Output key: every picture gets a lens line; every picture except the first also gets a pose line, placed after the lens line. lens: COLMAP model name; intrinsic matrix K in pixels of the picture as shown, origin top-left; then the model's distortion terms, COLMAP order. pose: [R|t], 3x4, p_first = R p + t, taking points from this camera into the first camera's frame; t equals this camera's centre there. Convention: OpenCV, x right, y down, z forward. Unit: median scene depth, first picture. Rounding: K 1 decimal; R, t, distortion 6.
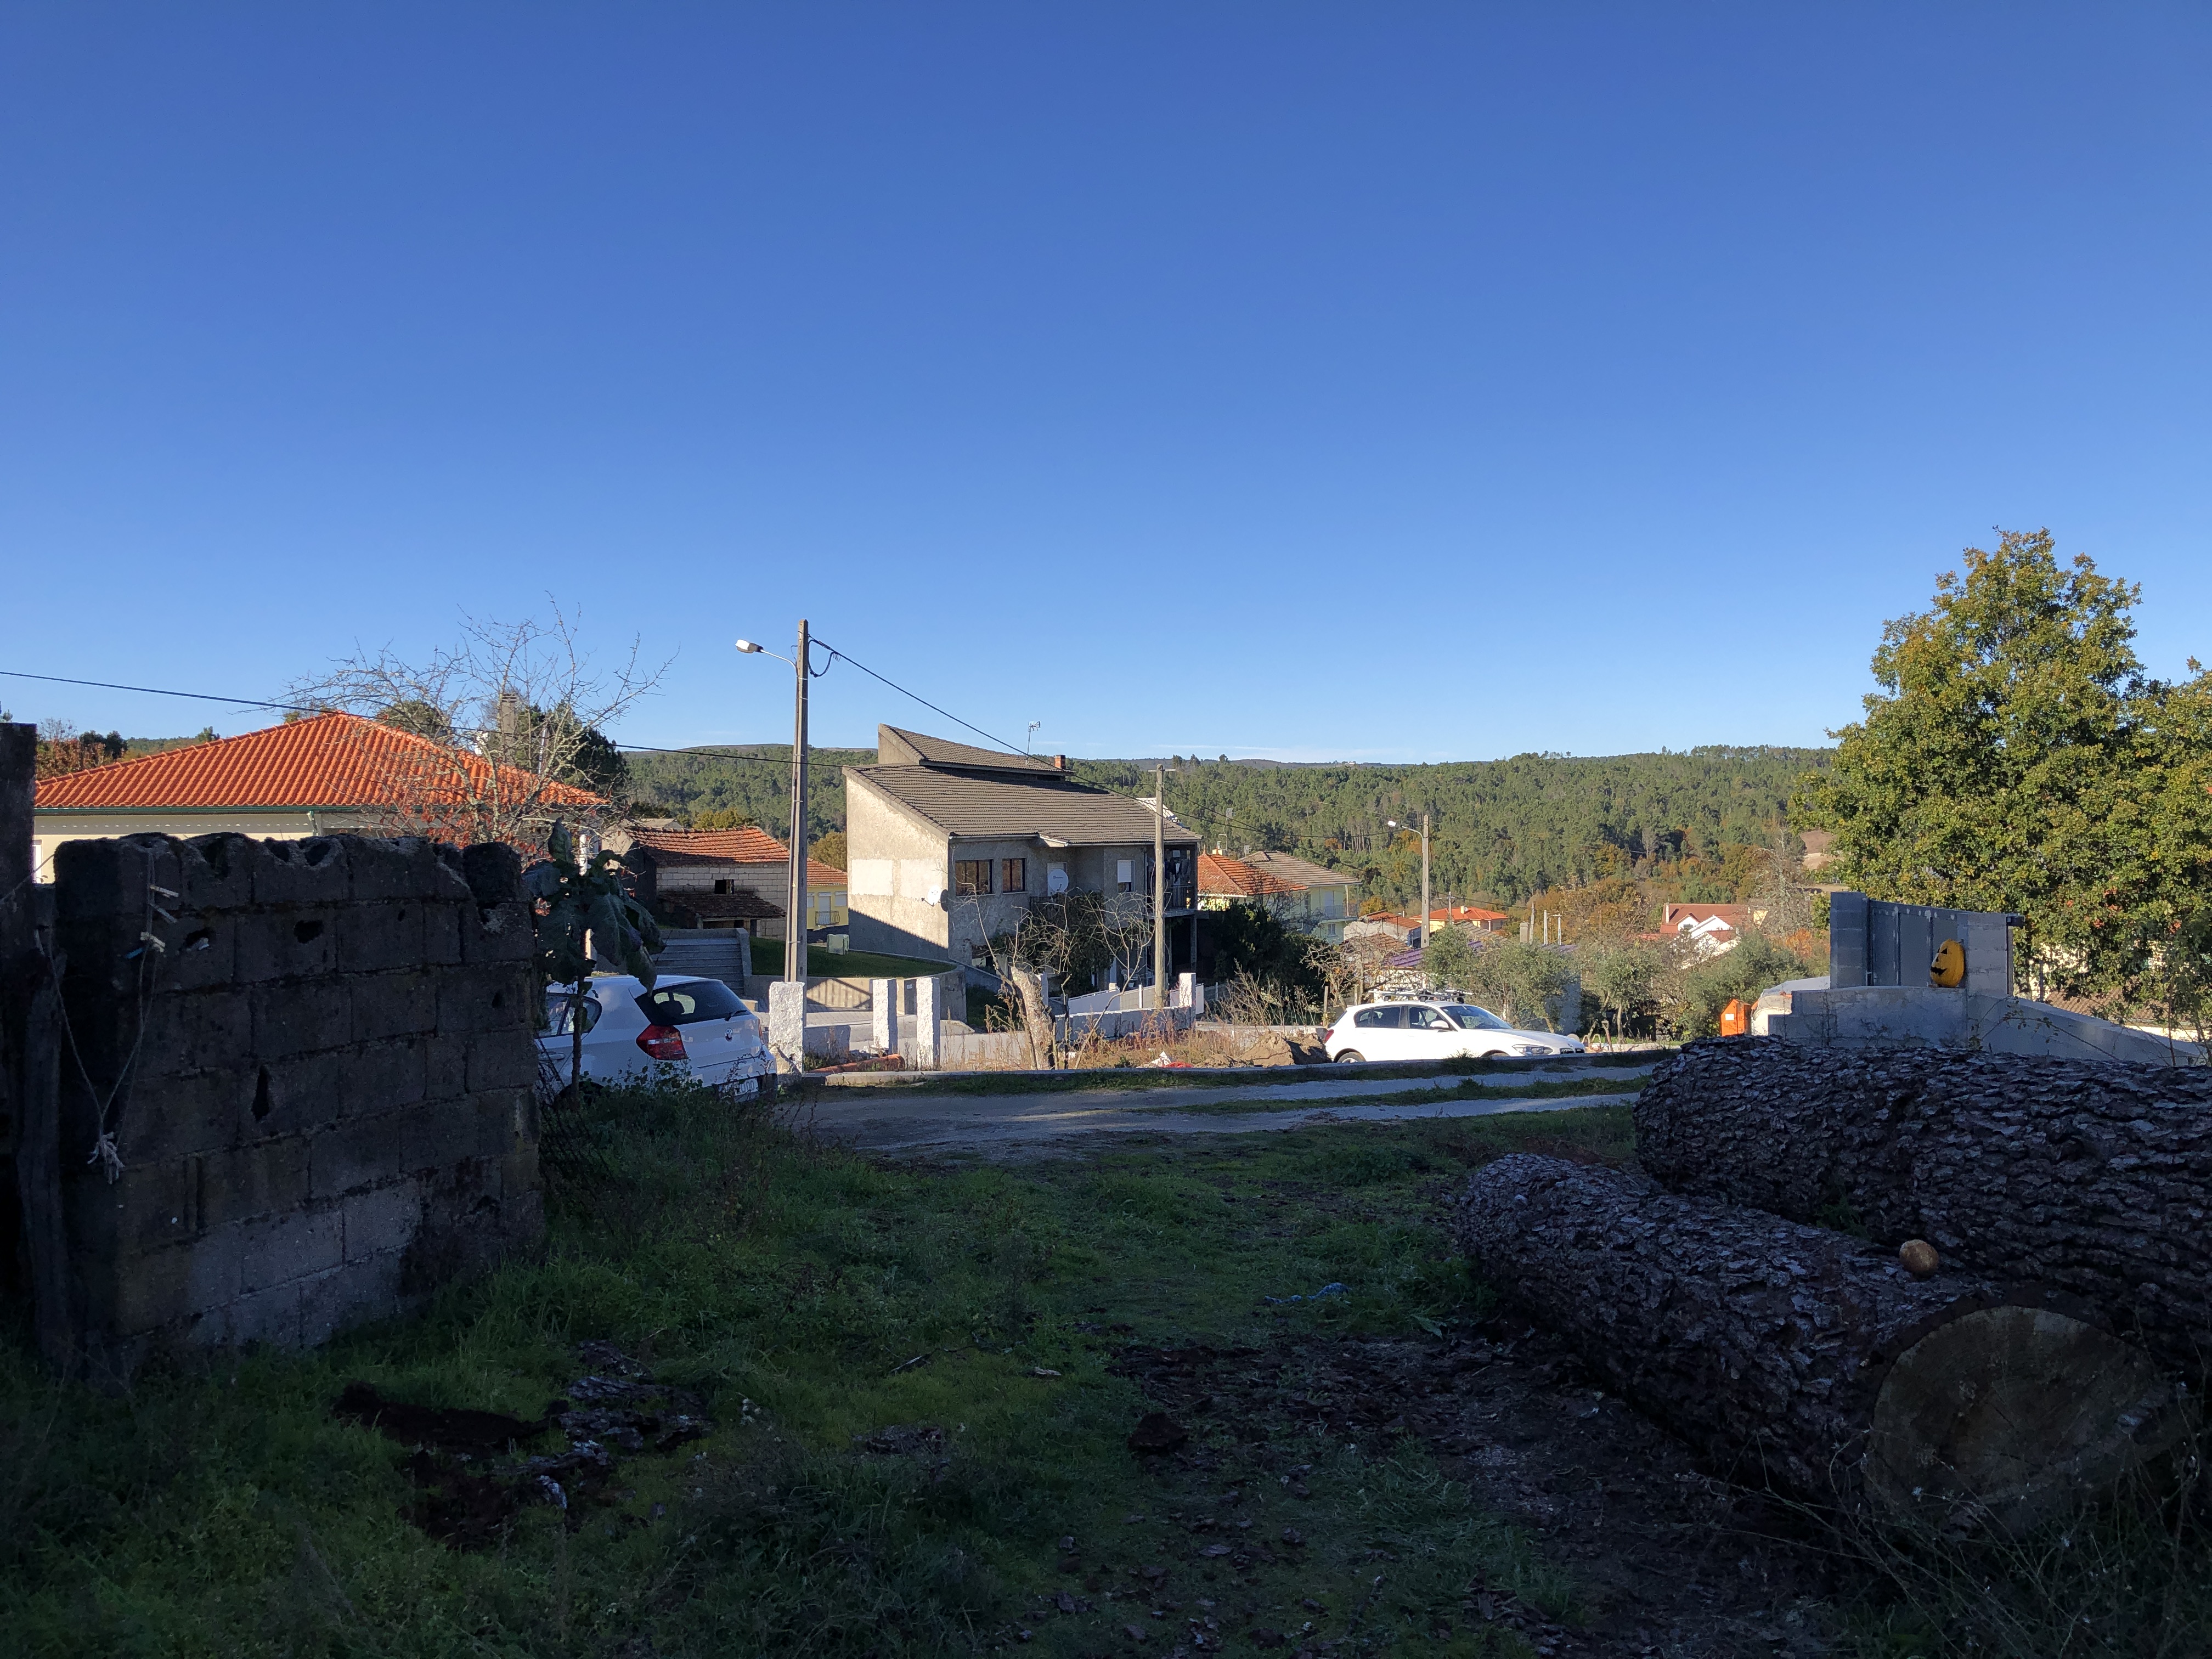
lens RADIAL K [[1779.1, 0, 1104.3], [0, 1779.1, 812.9], [0, 0, 1]] dist [0.055704, -0.094314]
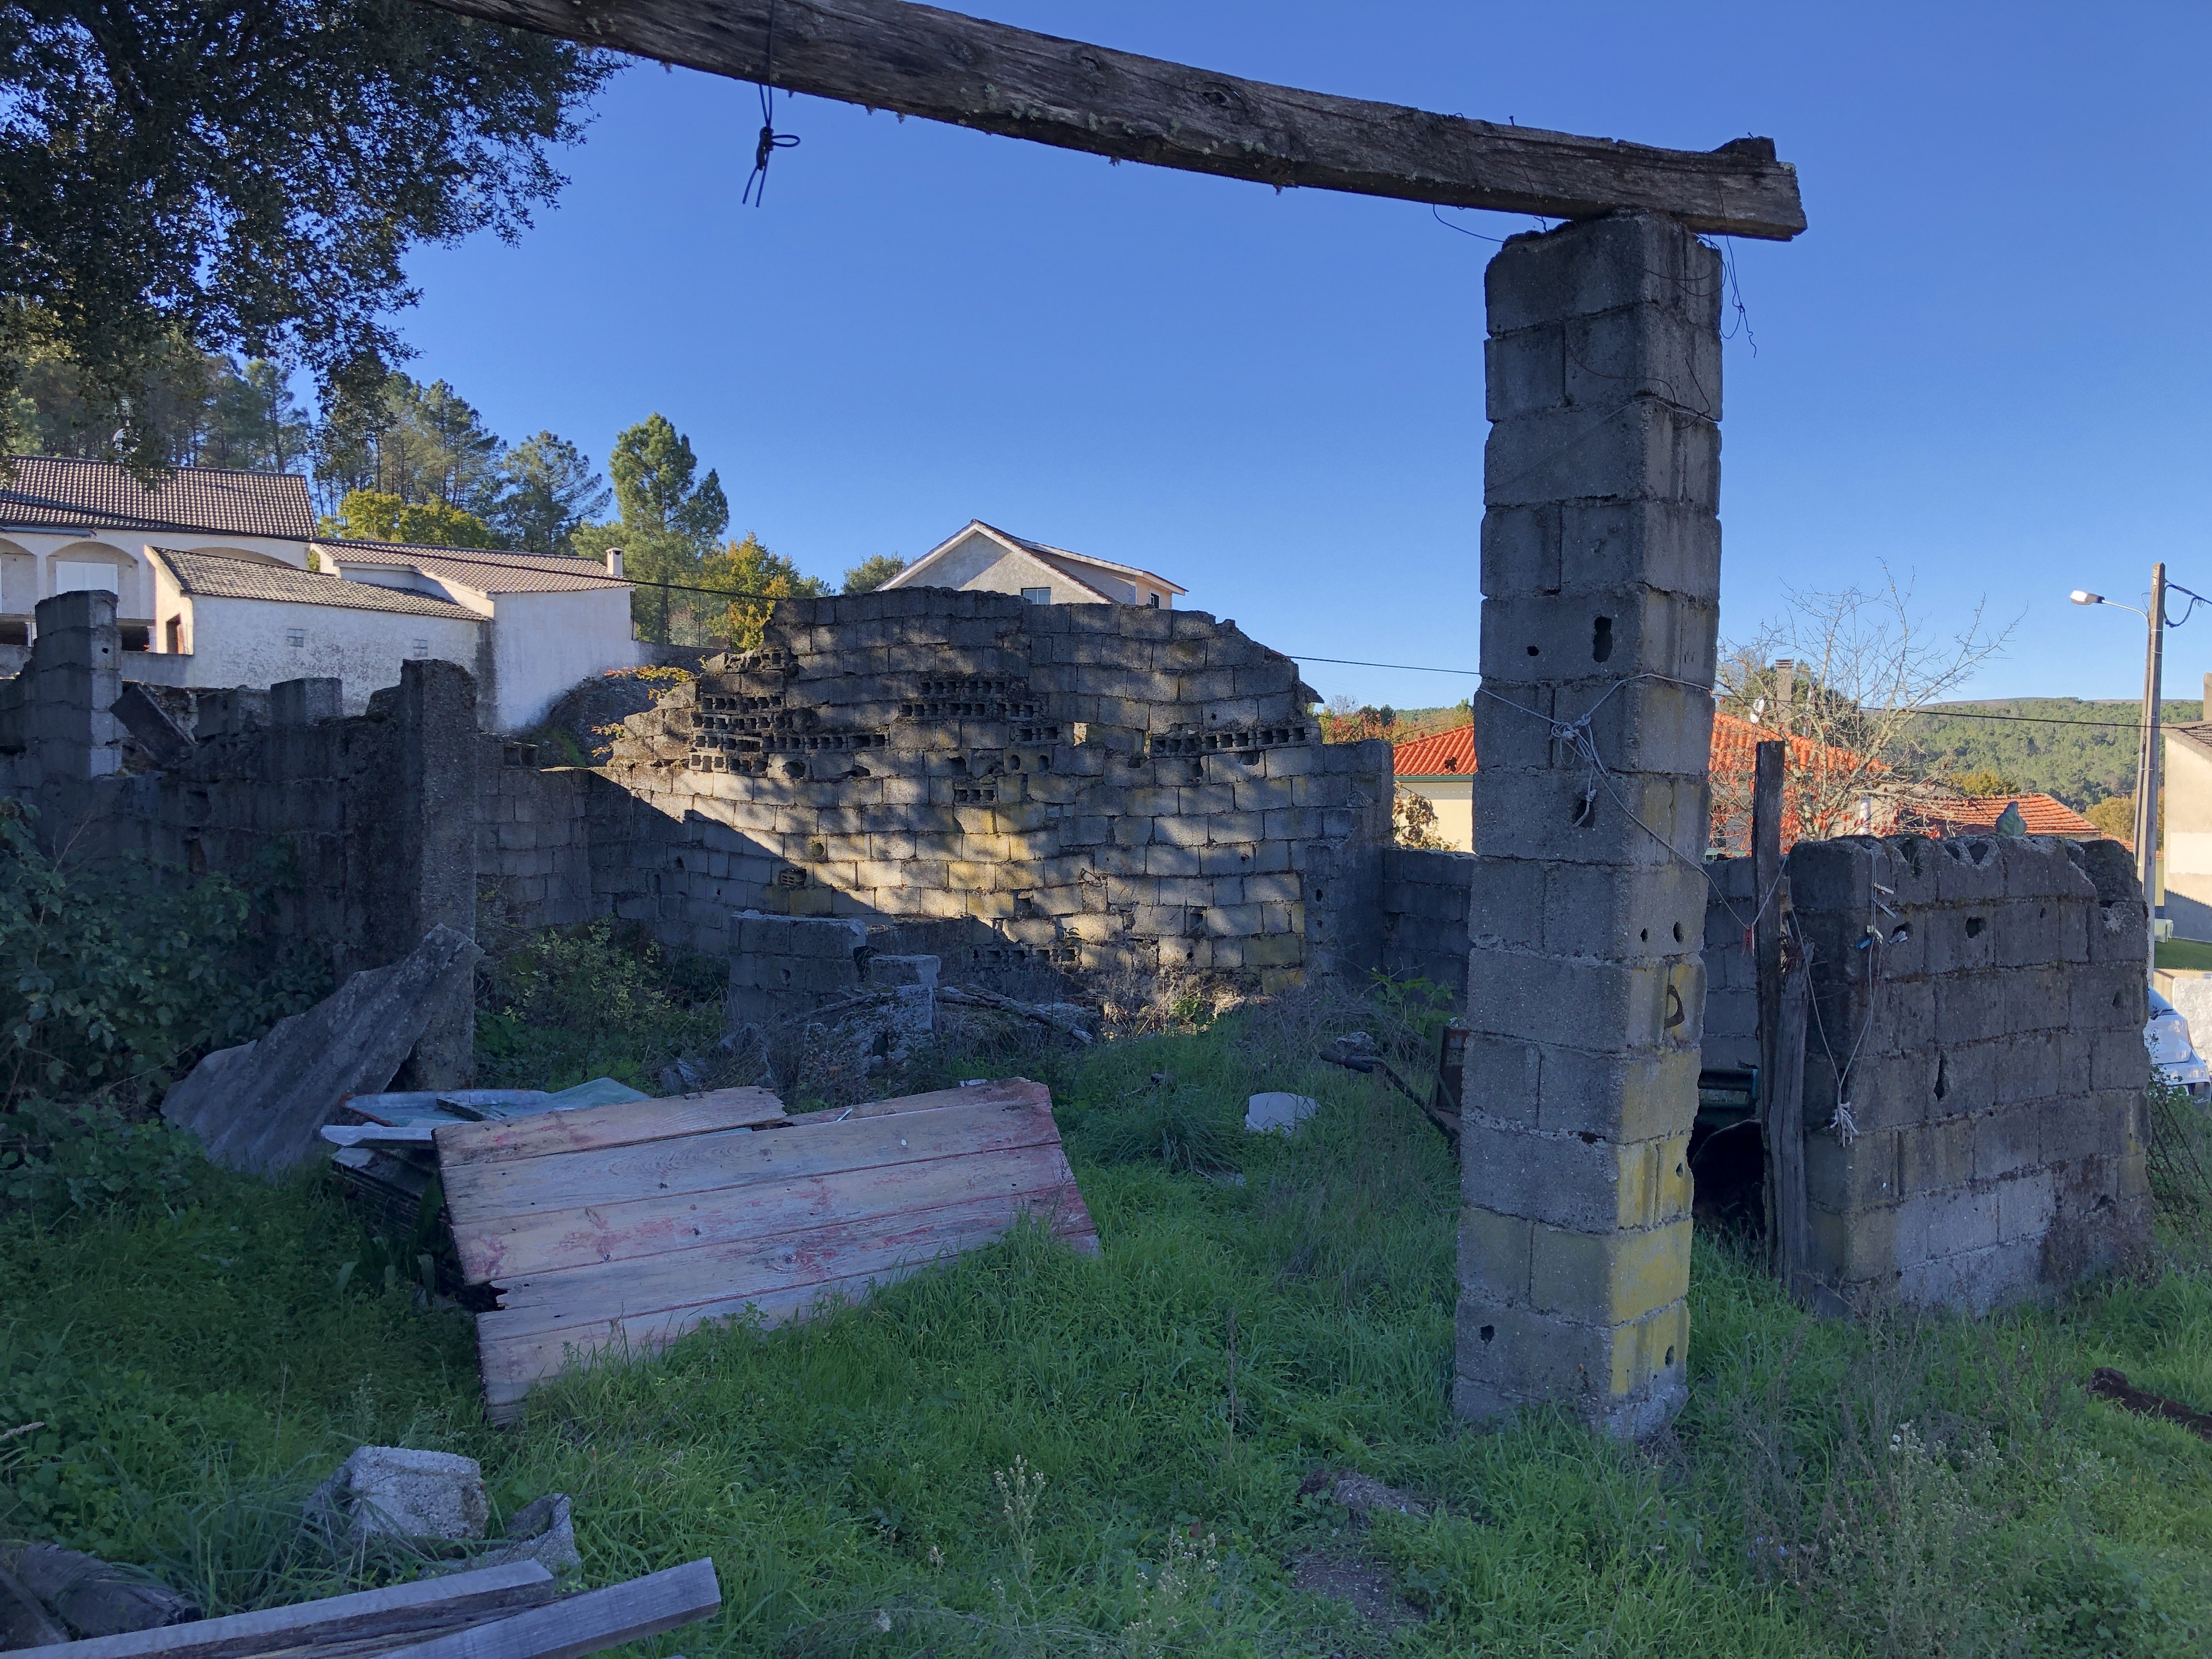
lens RADIAL K [[1763.1, 0, 1072.8], [0, 1763.1, 823.5], [0, 0, 1]] dist [0.074584, -0.097574]
pose [[0.781071, 0.013636, -0.624293, -0.200238], [0.002973, 0.999669, 0.025555, -0.023071], [0.624435, -0.021817, 0.780772, -0.150851]]
